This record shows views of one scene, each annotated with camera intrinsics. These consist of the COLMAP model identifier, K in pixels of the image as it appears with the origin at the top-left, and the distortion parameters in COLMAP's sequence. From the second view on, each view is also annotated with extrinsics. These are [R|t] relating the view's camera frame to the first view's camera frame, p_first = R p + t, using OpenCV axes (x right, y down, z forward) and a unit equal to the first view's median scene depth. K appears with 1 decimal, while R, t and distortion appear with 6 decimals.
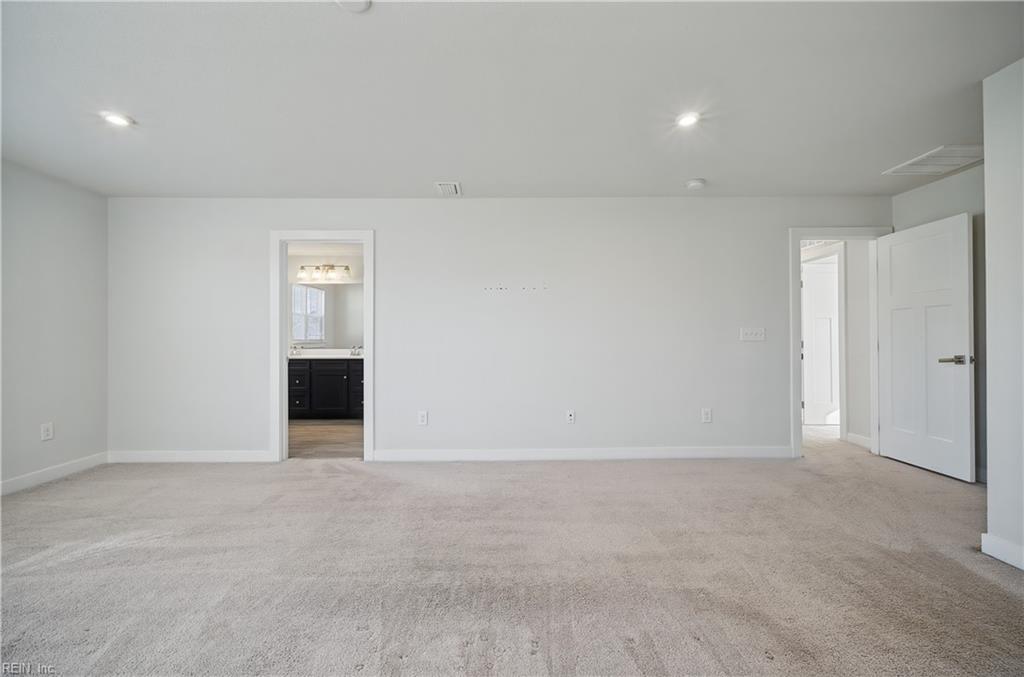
lens RADIAL K [[402.4, 0, 493.3], [0, 402.4, 339.2], [0, 0, 1]] dist [-0.003147, 0.000605]
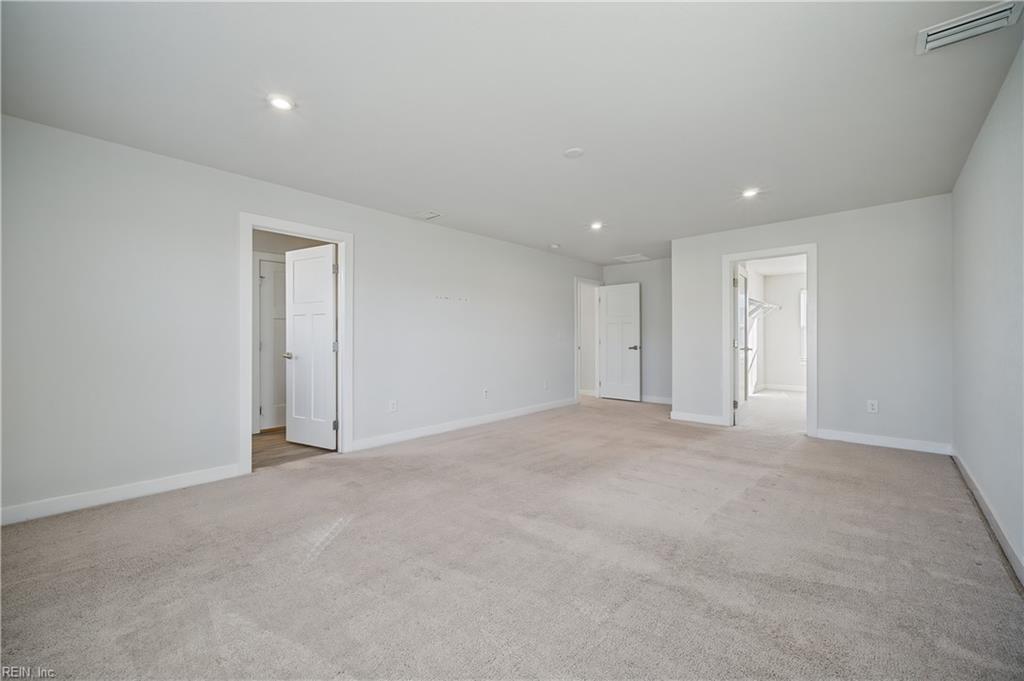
lens RADIAL K [[402.4, 0, 511.0], [0, 402.4, 335.0], [0, 0, 1]] dist [-0.003147, 0.000605]
pose [[0.691371, 0.008513, 0.722450, -0.853430], [-0.005724, 0.999964, -0.006306, -0.000471], [-0.722478, 0.000225, 0.691394, -0.039103]]
